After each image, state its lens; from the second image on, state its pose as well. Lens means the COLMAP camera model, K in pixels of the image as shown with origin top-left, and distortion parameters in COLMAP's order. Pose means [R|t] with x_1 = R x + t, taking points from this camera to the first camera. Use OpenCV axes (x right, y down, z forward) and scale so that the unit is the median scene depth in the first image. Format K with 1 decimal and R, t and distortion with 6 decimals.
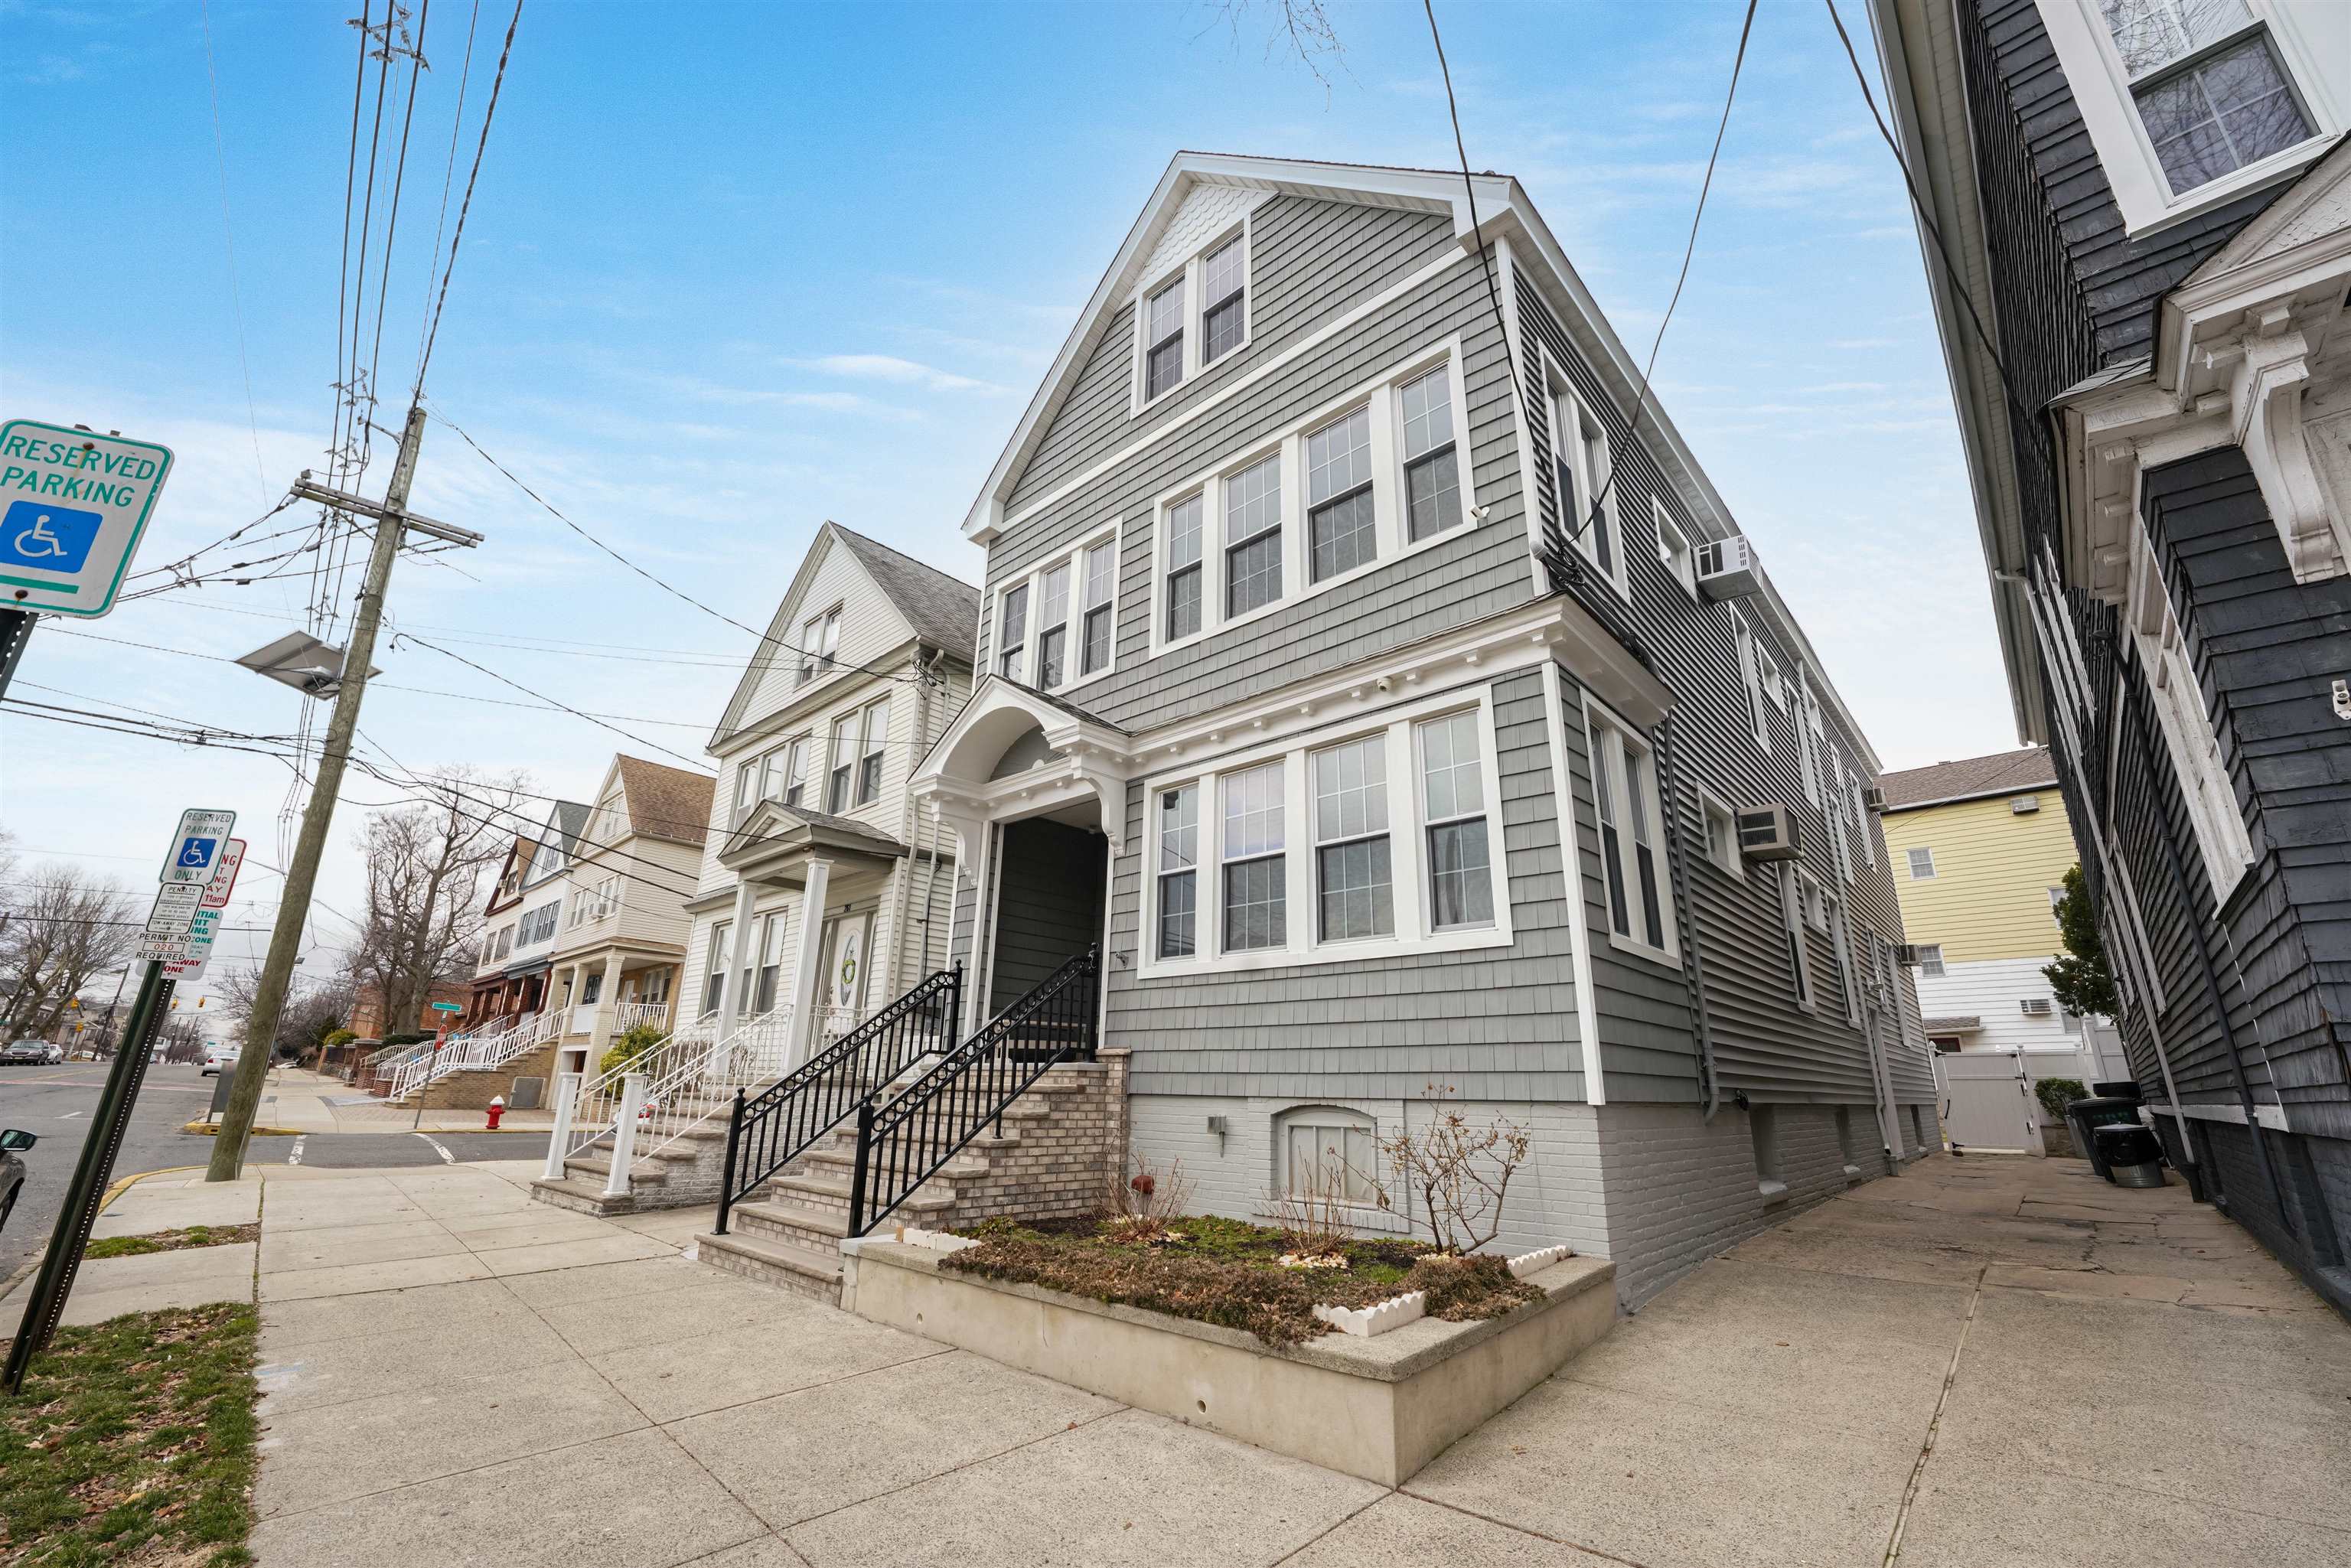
lens RADIAL K [[943.1, 0, 1230.1], [0, 943.1, 771.8], [0, 0, 1]] dist [-0.021919, -0.000010]
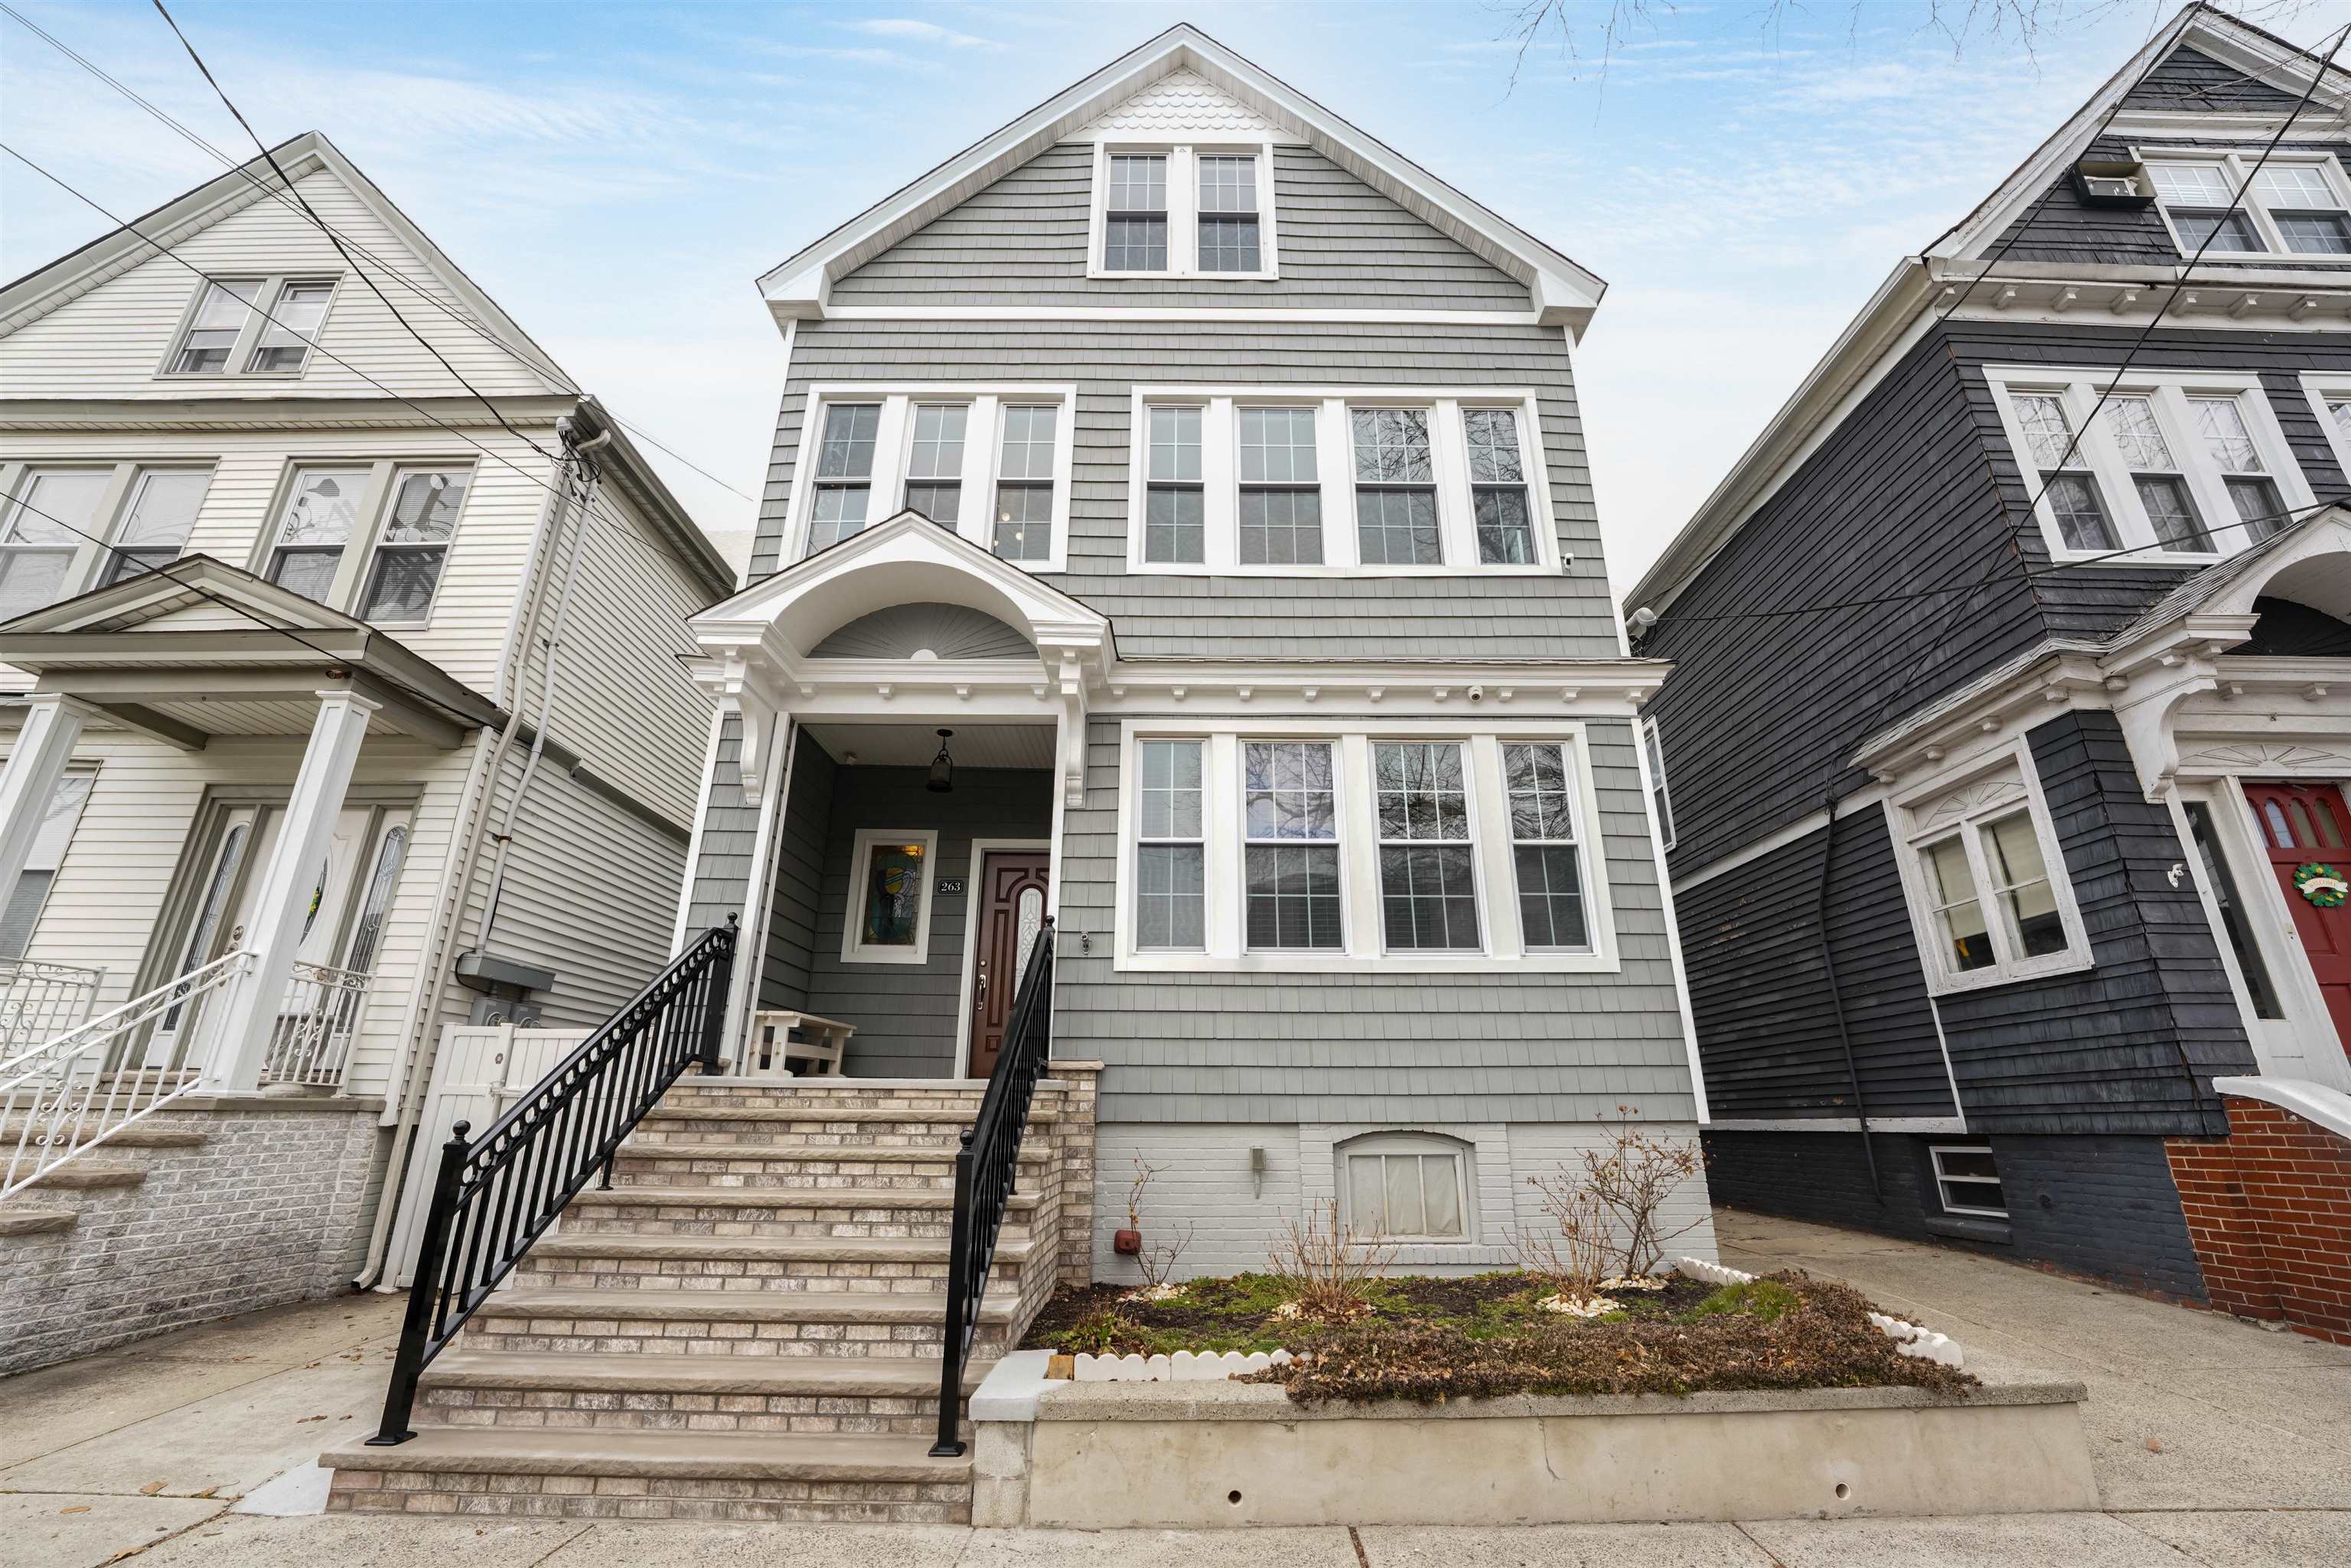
lens RADIAL K [[915.4, 0, 1181.9], [0, 915.4, 793.5], [0, 0, 1]] dist [-0.022619, 0.000403]
pose [[0.745356, 0.213538, 0.631542, -0.567581], [-0.205958, 0.974730, -0.086502, 0.135855], [-0.634055, -0.065596, 0.770501, 0.413402]]
